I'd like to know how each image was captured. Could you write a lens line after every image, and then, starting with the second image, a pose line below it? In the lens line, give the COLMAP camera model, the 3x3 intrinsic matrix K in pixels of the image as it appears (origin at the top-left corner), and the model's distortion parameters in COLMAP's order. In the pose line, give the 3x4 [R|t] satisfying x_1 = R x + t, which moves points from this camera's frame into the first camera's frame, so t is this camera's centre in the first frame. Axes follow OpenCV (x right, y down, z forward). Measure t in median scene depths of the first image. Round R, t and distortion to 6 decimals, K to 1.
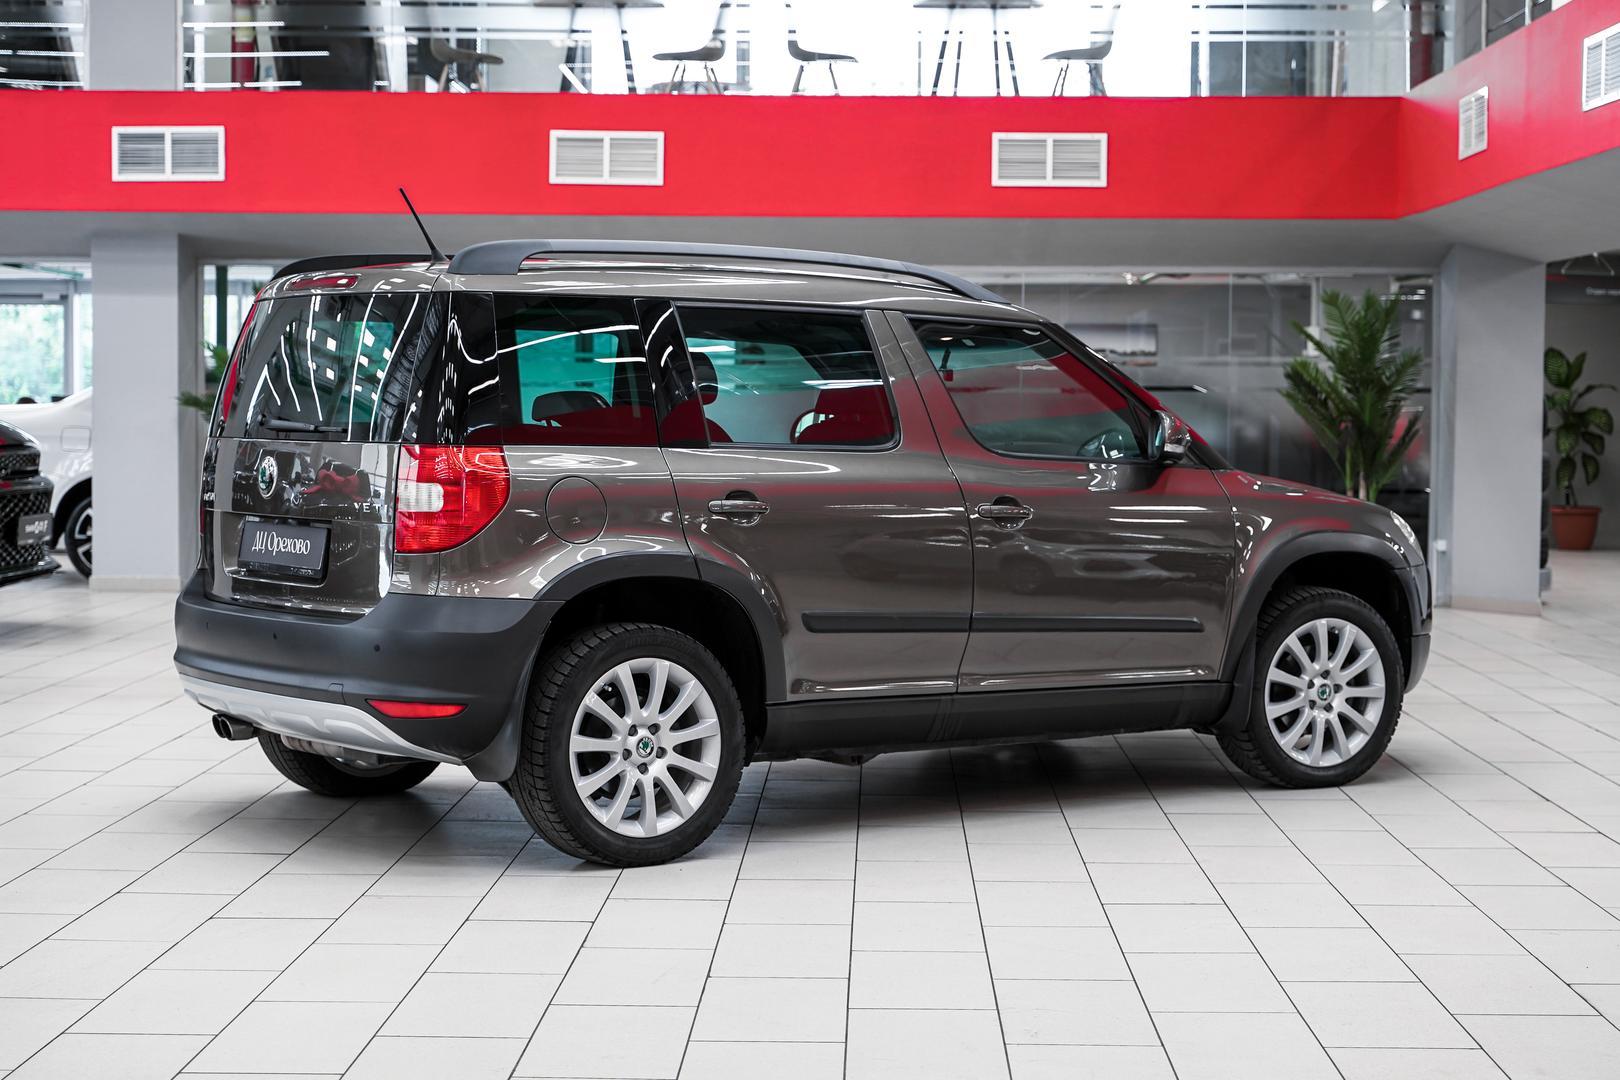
lens RADIAL K [[2452.8, 0, 819.2], [0, 2452.8, 546.9], [0, 0, 1]] dist [-0.104692, 0.000000]
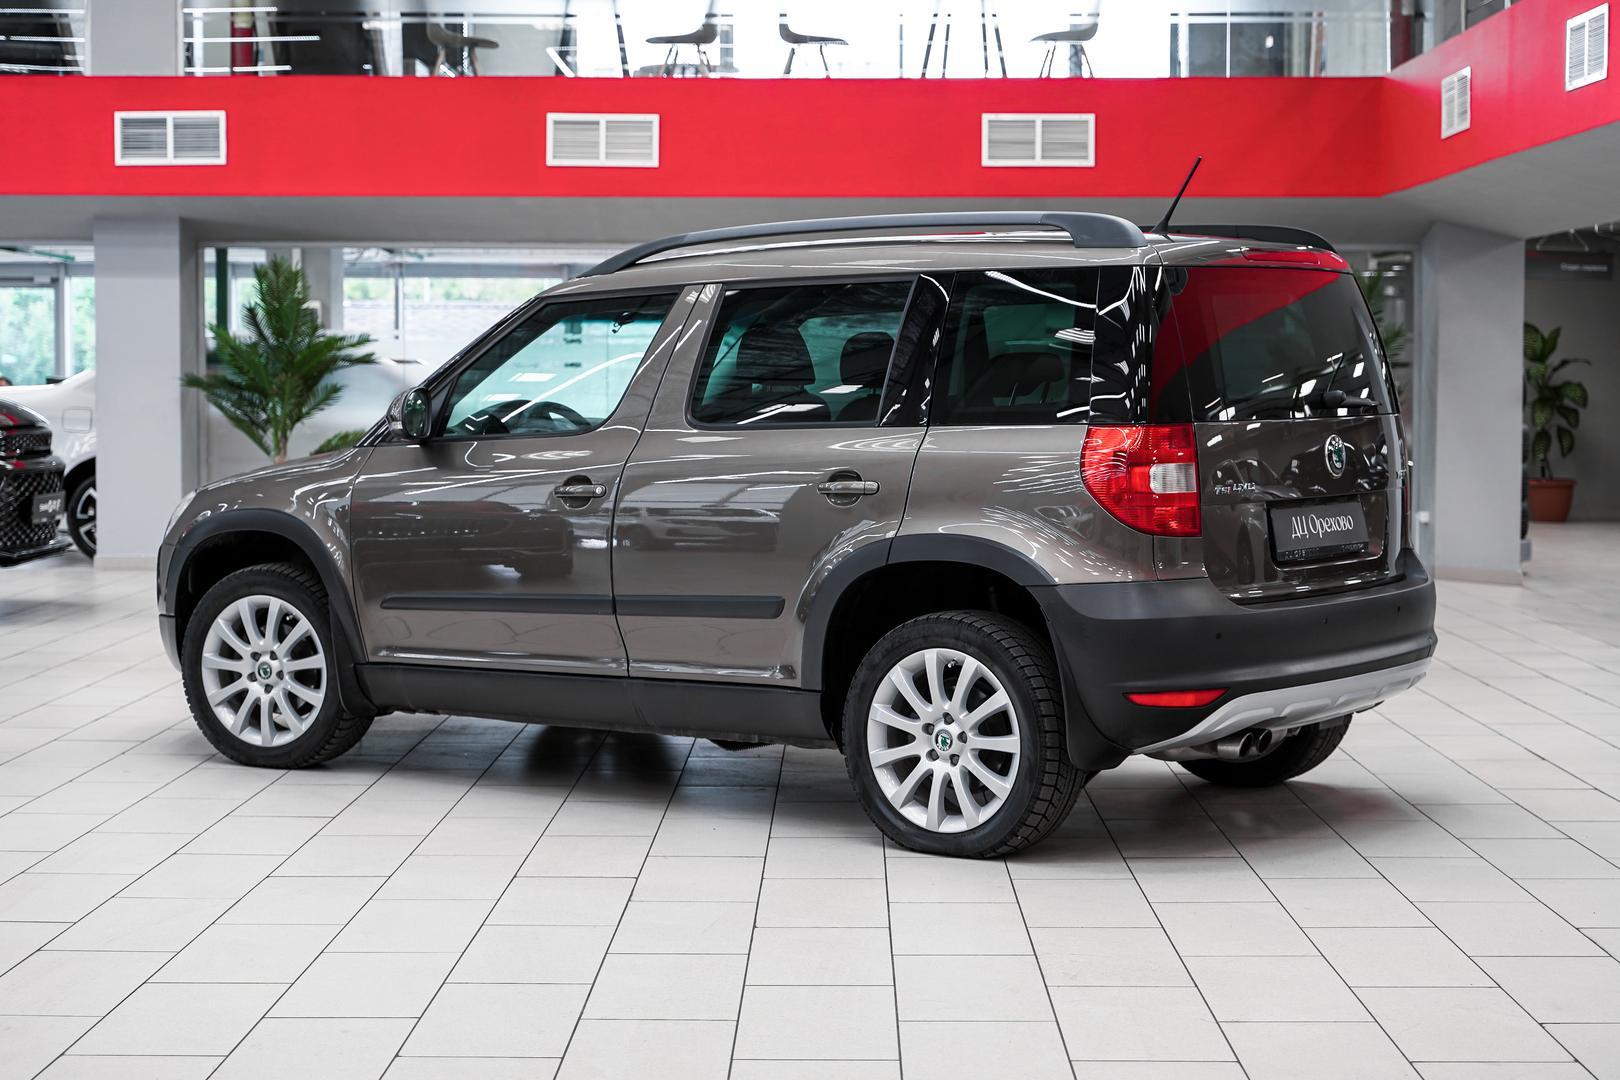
lens RADIAL K [[2452.8, 0, 799.0], [0, 2452.8, 533.8], [0, 0, 1]] dist [-0.104692, 0.000000]
pose [[0.999958, -0.005706, 0.007137, -0.013300], [0.005687, 0.999980, 0.002641, 0.002243], [-0.007152, -0.002601, 0.999971, -0.017099]]
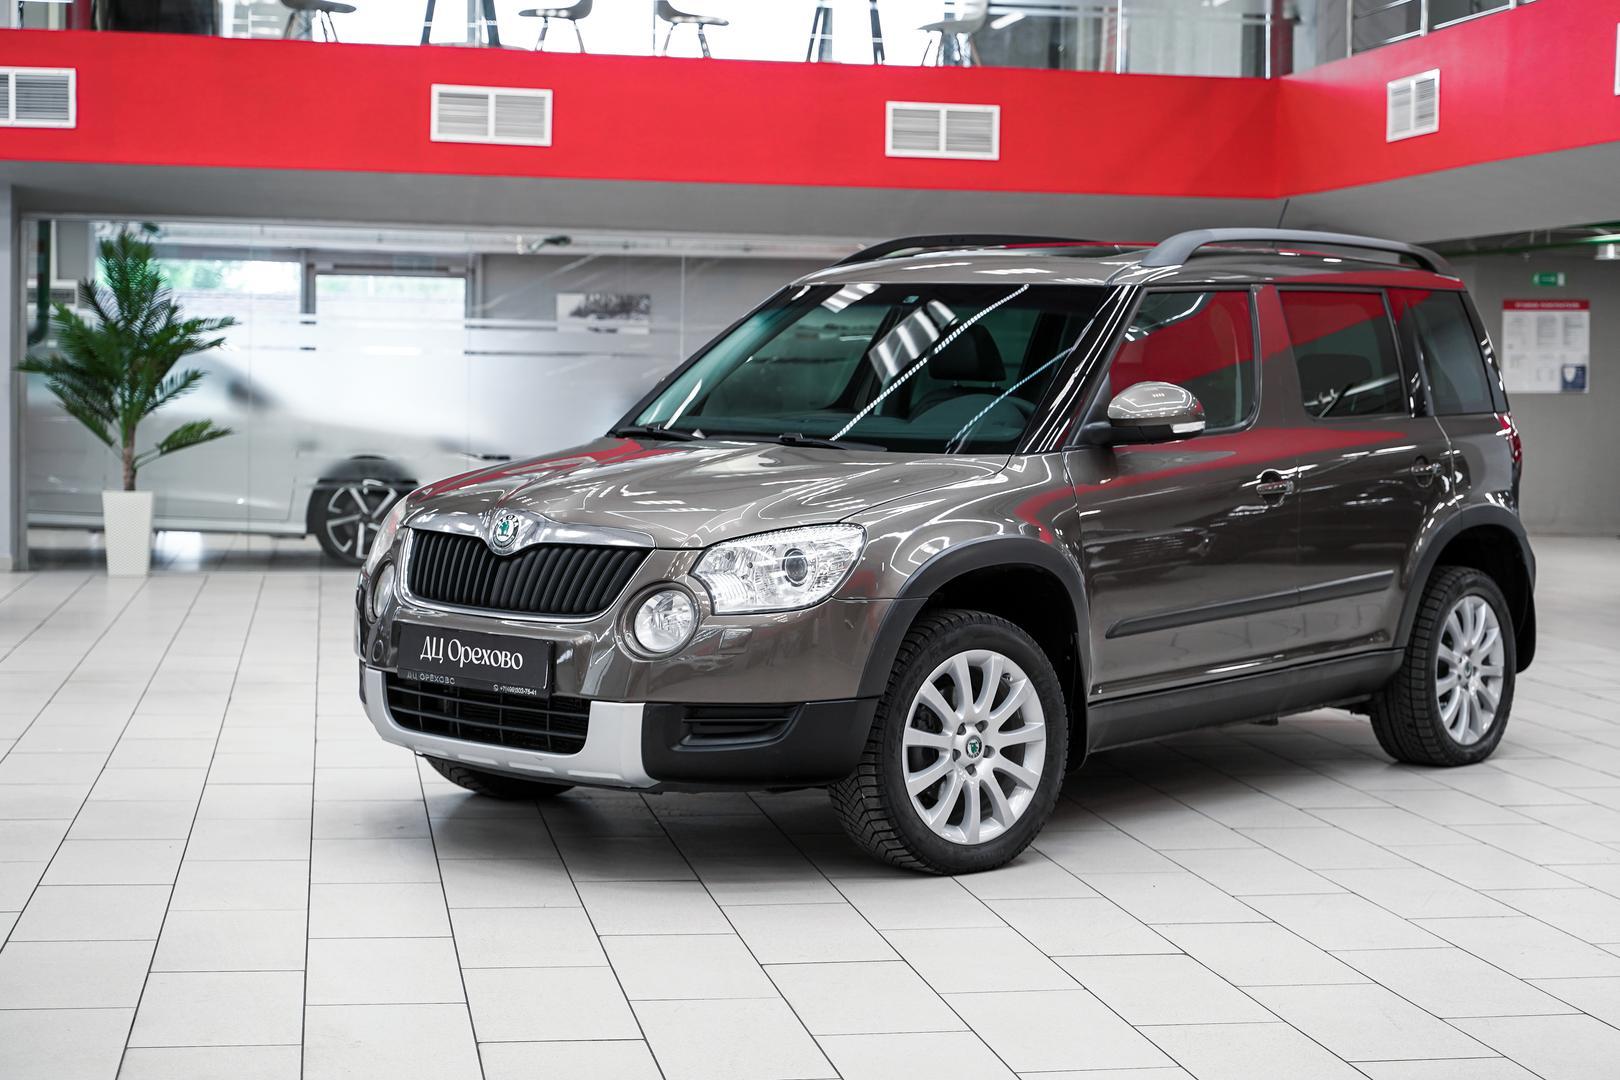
lens RADIAL K [[2452.8, 0, 815.8], [0, 2452.8, 537.1], [0, 0, 1]] dist [-0.104692, 0.000000]
pose [[0.977500, -0.004292, 0.210890, -0.161256], [0.001427, 0.999905, 0.013739, -0.007087], [-0.210929, -0.013129, 0.977413, 0.037860]]
